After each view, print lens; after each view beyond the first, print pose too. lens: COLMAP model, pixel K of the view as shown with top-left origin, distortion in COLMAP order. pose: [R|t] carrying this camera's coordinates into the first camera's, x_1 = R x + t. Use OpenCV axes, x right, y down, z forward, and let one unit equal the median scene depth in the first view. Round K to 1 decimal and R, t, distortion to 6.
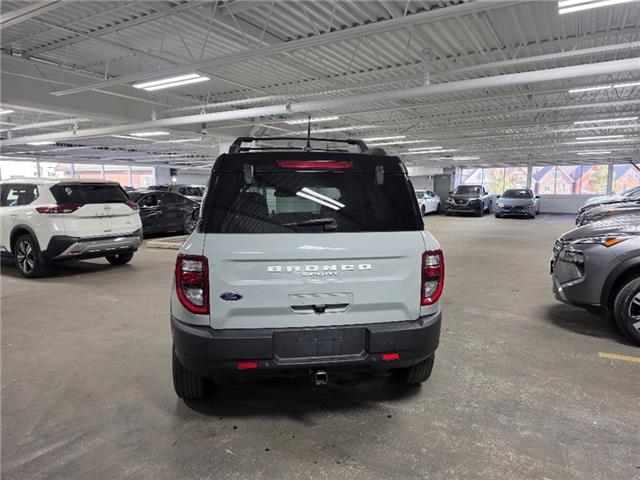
lens RADIAL K [[434.3, 0, 326.9], [0, 434.3, 246.2], [0, 0, 1]] dist [0.065630, -0.081217]
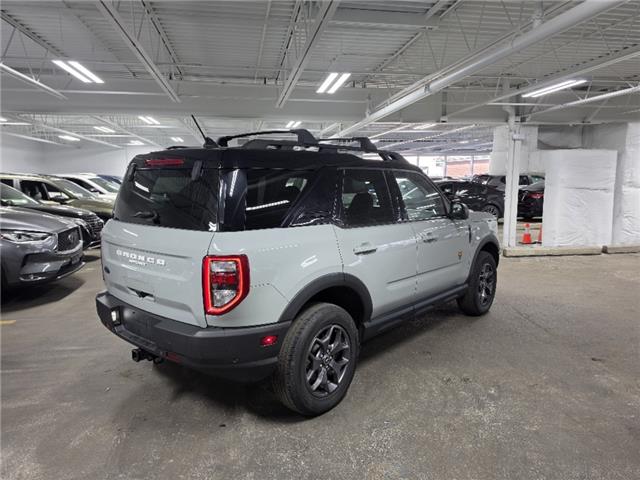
lens RADIAL K [[440.8, 0, 320.0], [0, 440.8, 240.0], [0, 0, 1]] dist [0.006347, -0.005482]
pose [[0.643453, 0.097282, -0.759279, 0.655189], [-0.088536, 0.994693, 0.052415, -0.054142], [0.760348, 0.033497, 0.648652, 0.358397]]
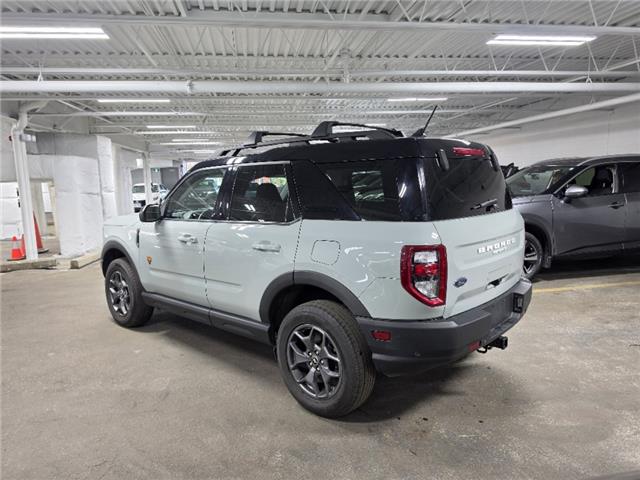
lens RADIAL K [[440.8, 0, 320.0], [0, 440.8, 240.0], [0, 0, 1]] dist [0.006347, -0.005482]
pose [[0.779449, -0.099193, 0.618563, -0.618355], [0.100015, 0.994424, 0.033437, -0.026507], [-0.618431, 0.035803, 0.785023, 0.228765]]
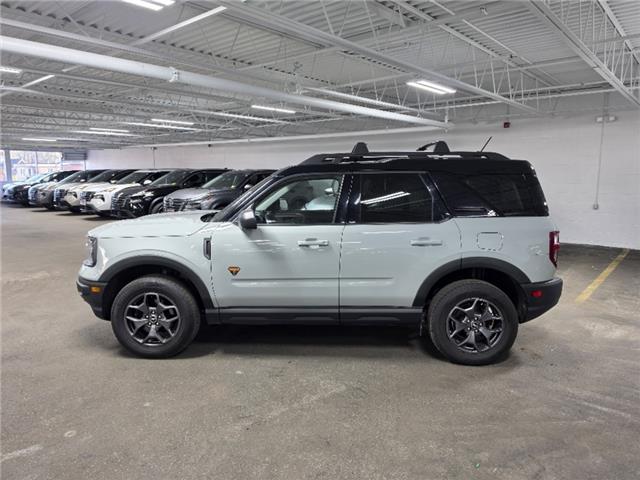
lens RADIAL K [[434.3, 0, 326.9], [0, 434.3, 246.2], [0, 0, 1]] dist [0.065630, -0.081217]
pose [[0.194658, -0.148850, 0.969511, -1.098176], [0.118796, 0.984720, 0.127333, -0.122036], [-0.973651, 0.090388, 0.209367, 0.834554]]
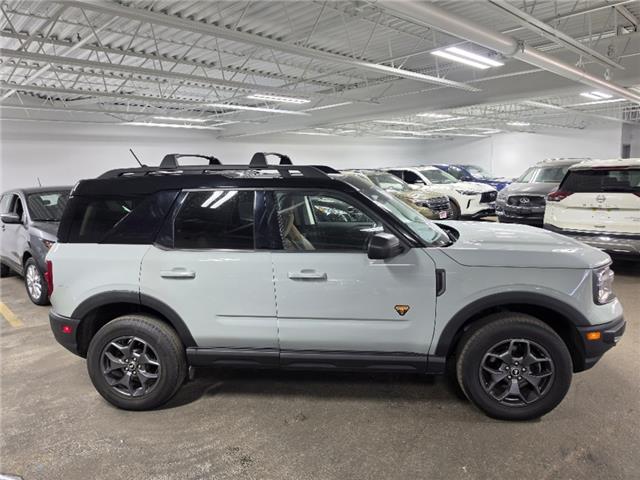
lens RADIAL K [[442.2, 0, 317.3], [0, 442.2, 246.3], [0, 0, 1]] dist [0.099381, -0.136769]
pose [[-0.274679, 0.171676, -0.946086, 0.773105], [-0.084011, 0.975884, 0.201475, -0.219789], [0.957859, 0.134823, -0.253633, 1.285527]]
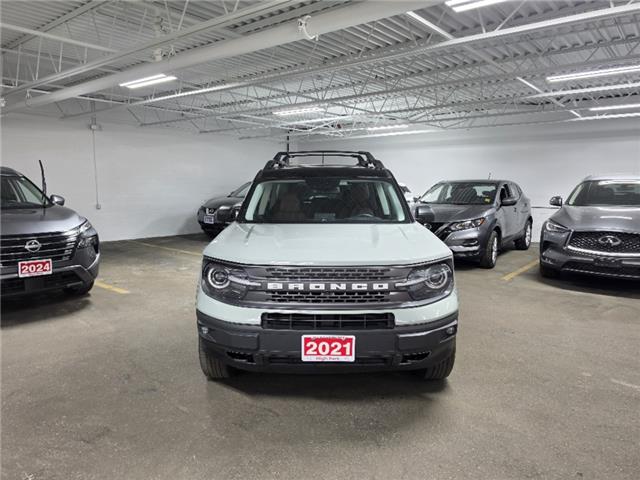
lens RADIAL K [[446.2, 0, 317.8], [0, 446.2, 233.2], [0, 0, 1]] dist [0.020729, -0.001947]
pose [[-0.985677, -0.021426, 0.167275, -0.257396], [0.018384, 0.972333, 0.232874, -0.283568], [-0.167637, 0.232614, -0.958013, 2.155080]]
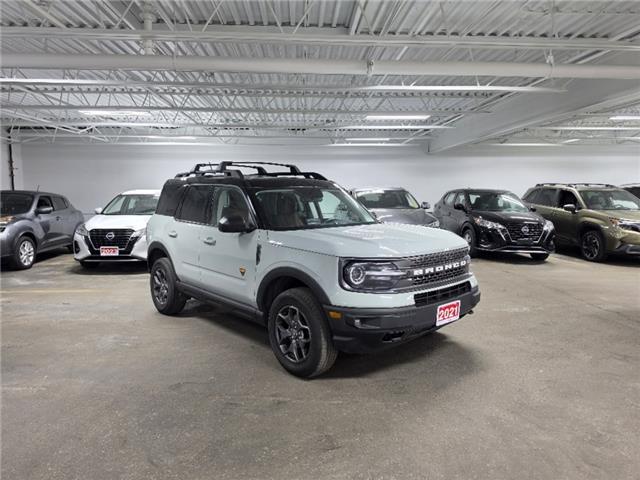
lens RADIAL K [[446.2, 0, 317.8], [0, 446.2, 233.2], [0, 0, 1]] dist [0.020729, -0.001947]
pose [[-0.839243, 0.052167, -0.541248, 0.483773], [-0.063200, 0.979283, 0.192382, -0.274295], [0.540071, 0.195662, -0.818560, 2.117677]]
